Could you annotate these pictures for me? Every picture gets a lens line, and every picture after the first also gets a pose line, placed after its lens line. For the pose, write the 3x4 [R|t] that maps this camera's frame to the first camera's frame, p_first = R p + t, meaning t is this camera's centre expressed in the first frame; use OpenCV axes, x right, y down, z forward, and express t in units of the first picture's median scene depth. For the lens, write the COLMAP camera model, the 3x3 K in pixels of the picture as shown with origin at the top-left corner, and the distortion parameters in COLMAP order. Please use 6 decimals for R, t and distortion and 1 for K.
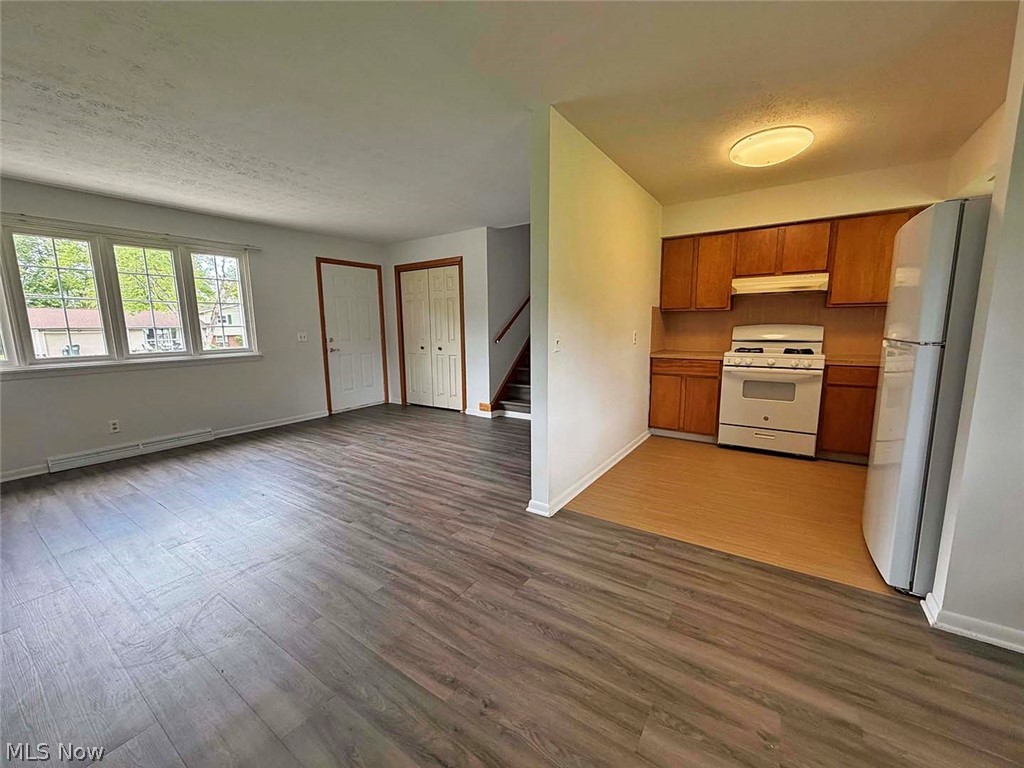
lens RADIAL K [[404.4, 0, 506.8], [0, 404.4, 384.2], [0, 0, 1]] dist [-0.006953, 0.000143]
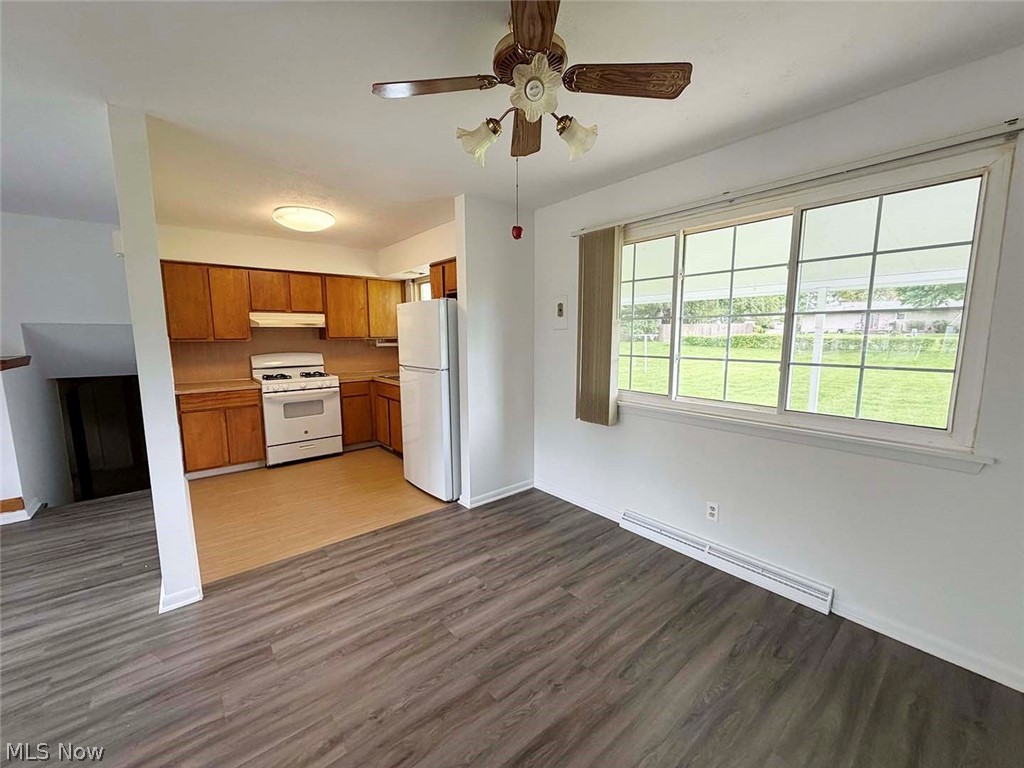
lens RADIAL K [[404.4, 0, 506.8], [0, 404.4, 384.2], [0, 0, 1]] dist [-0.006953, 0.000143]
pose [[0.271443, -0.109930, 0.956156, -0.509366], [0.142038, 0.987153, 0.073171, -0.091207], [-0.951916, 0.115949, 0.283570, 0.113846]]
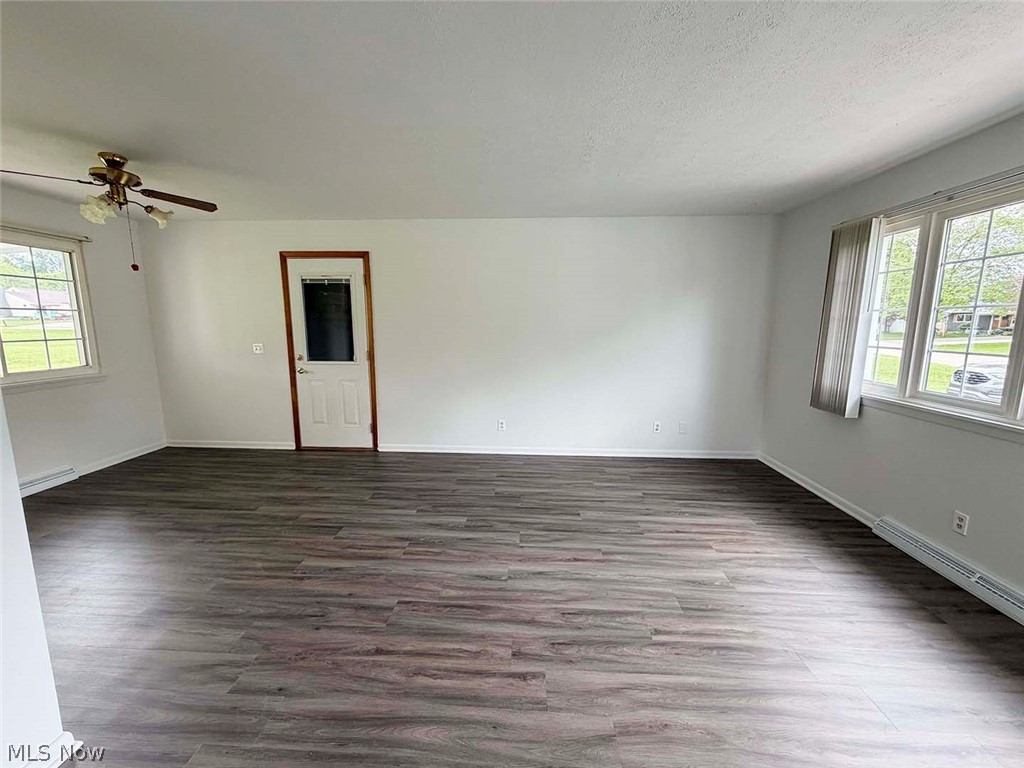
lens RADIAL K [[404.4, 0, 506.8], [0, 404.4, 384.2], [0, 0, 1]] dist [-0.006953, 0.000143]
pose [[-0.853726, 0.088629, -0.513125, -0.208559], [-0.068018, 0.957985, 0.278635, -0.330133], [0.516261, 0.272780, -0.811829, 1.734285]]
